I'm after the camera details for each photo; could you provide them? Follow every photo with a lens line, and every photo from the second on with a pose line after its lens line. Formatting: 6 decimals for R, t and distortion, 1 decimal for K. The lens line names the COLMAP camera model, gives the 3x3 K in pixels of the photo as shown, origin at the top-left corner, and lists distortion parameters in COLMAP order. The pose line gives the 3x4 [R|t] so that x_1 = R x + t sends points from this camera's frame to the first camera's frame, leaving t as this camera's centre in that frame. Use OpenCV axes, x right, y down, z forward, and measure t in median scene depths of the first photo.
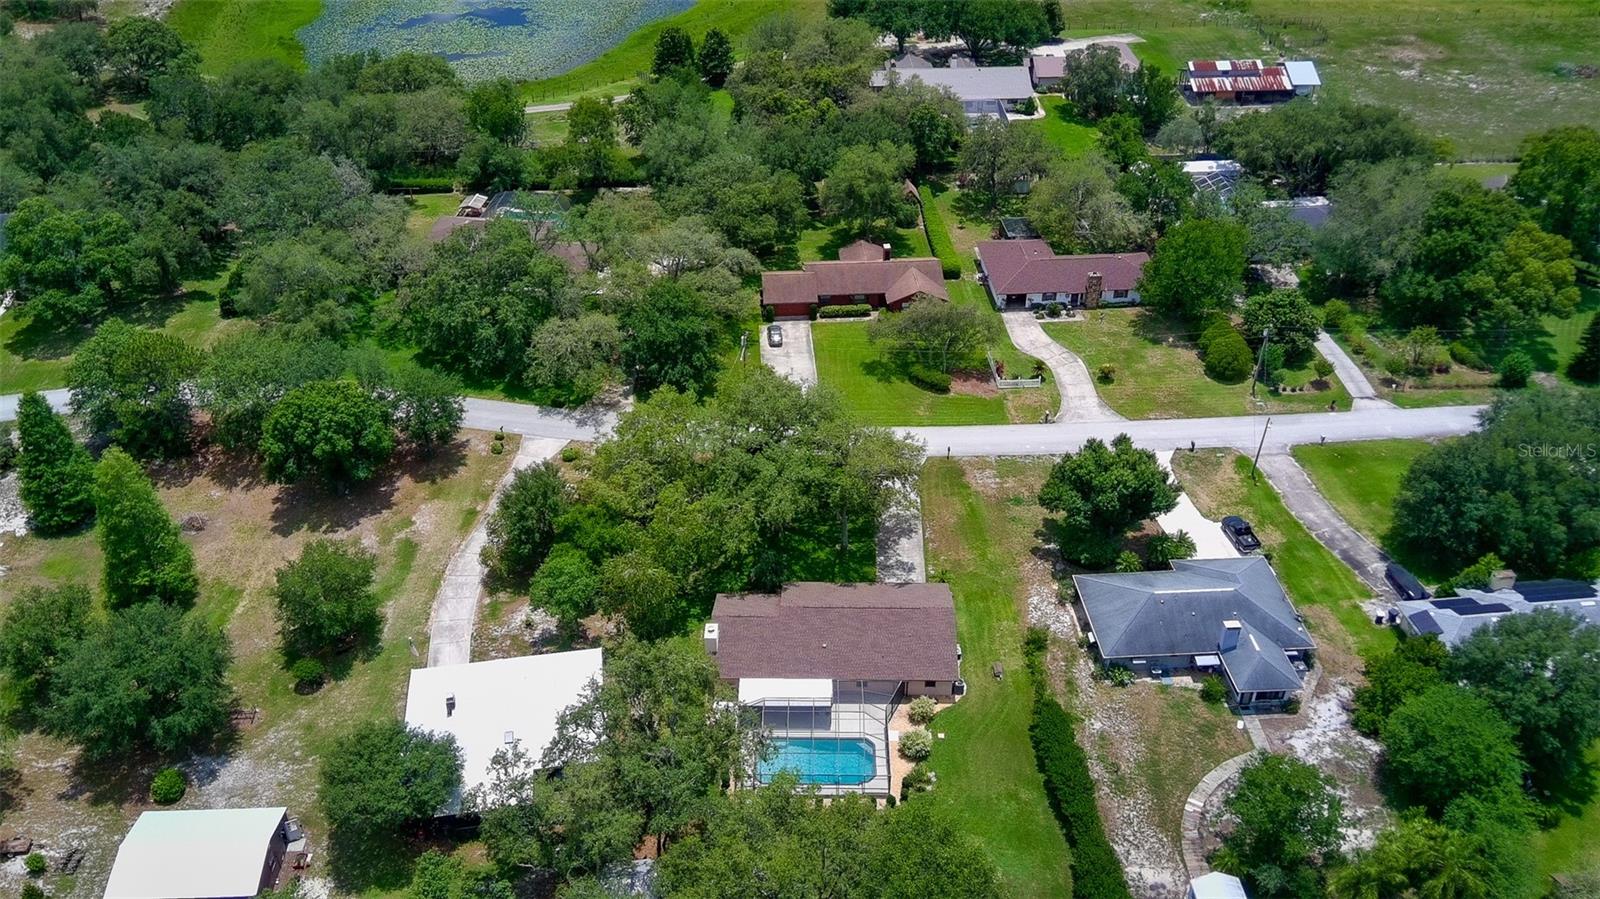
lens RADIAL K [[1325.3, 0, 806.4], [0, 1325.3, 445.8], [0, 0, 1]] dist [0.122386, -0.198186]
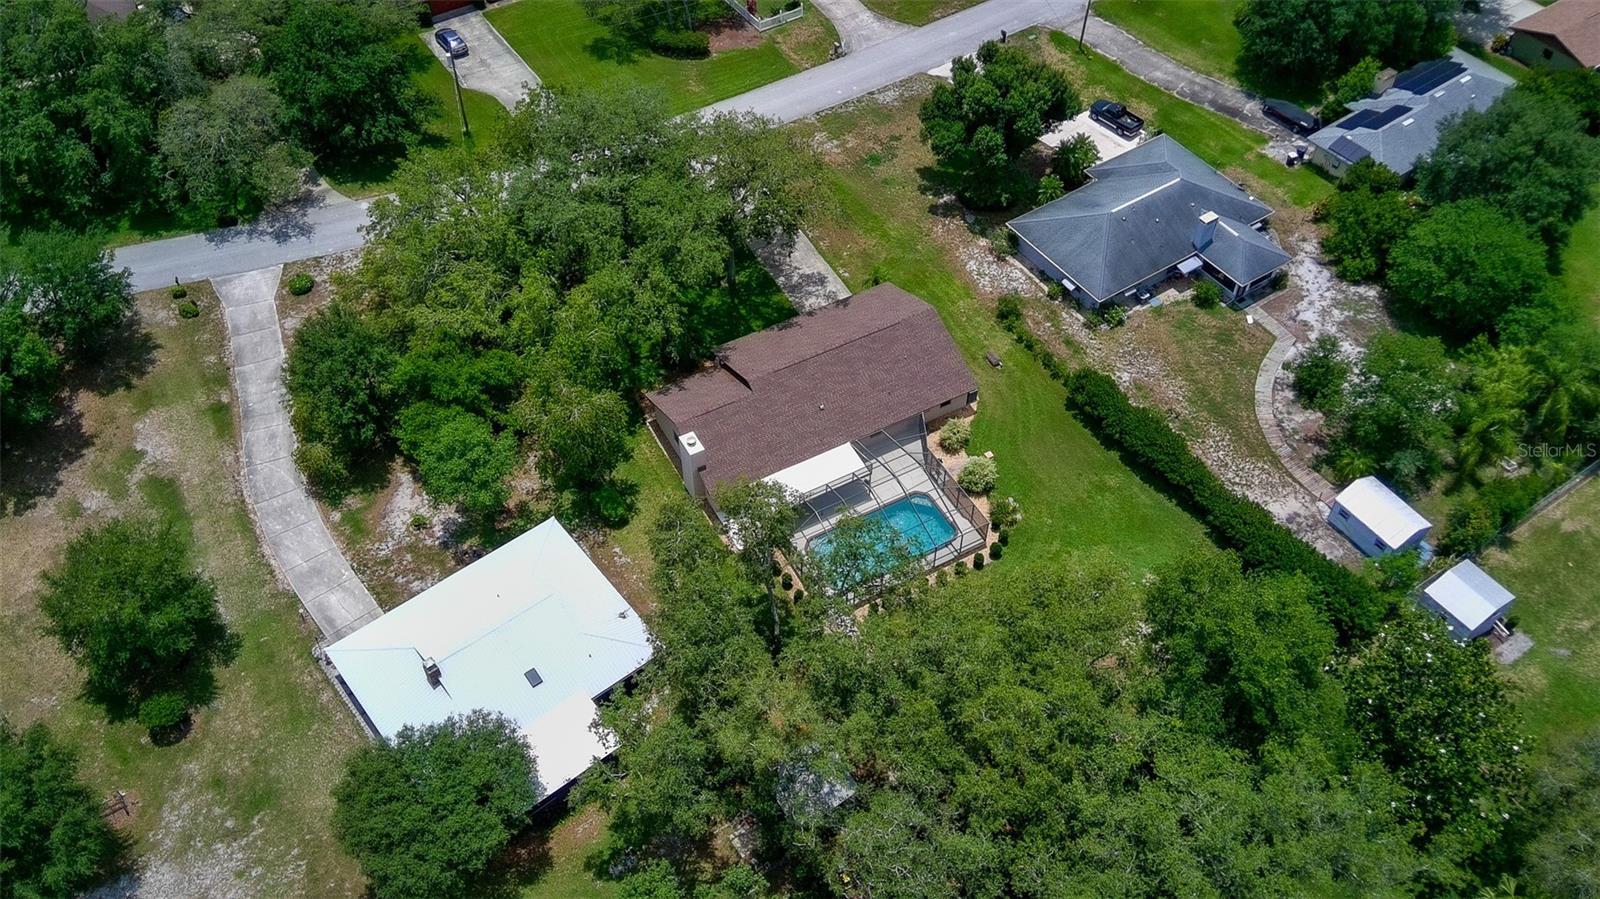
lens RADIAL K [[1325.3, 0, 806.4], [0, 1325.3, 445.8], [0, 0, 1]] dist [0.122386, -0.198186]
pose [[0.868531, -0.374685, 0.324445, -0.241331], [0.277104, 0.909827, 0.308914, -0.072404], [-0.410934, -0.178397, 0.894040, 0.256823]]
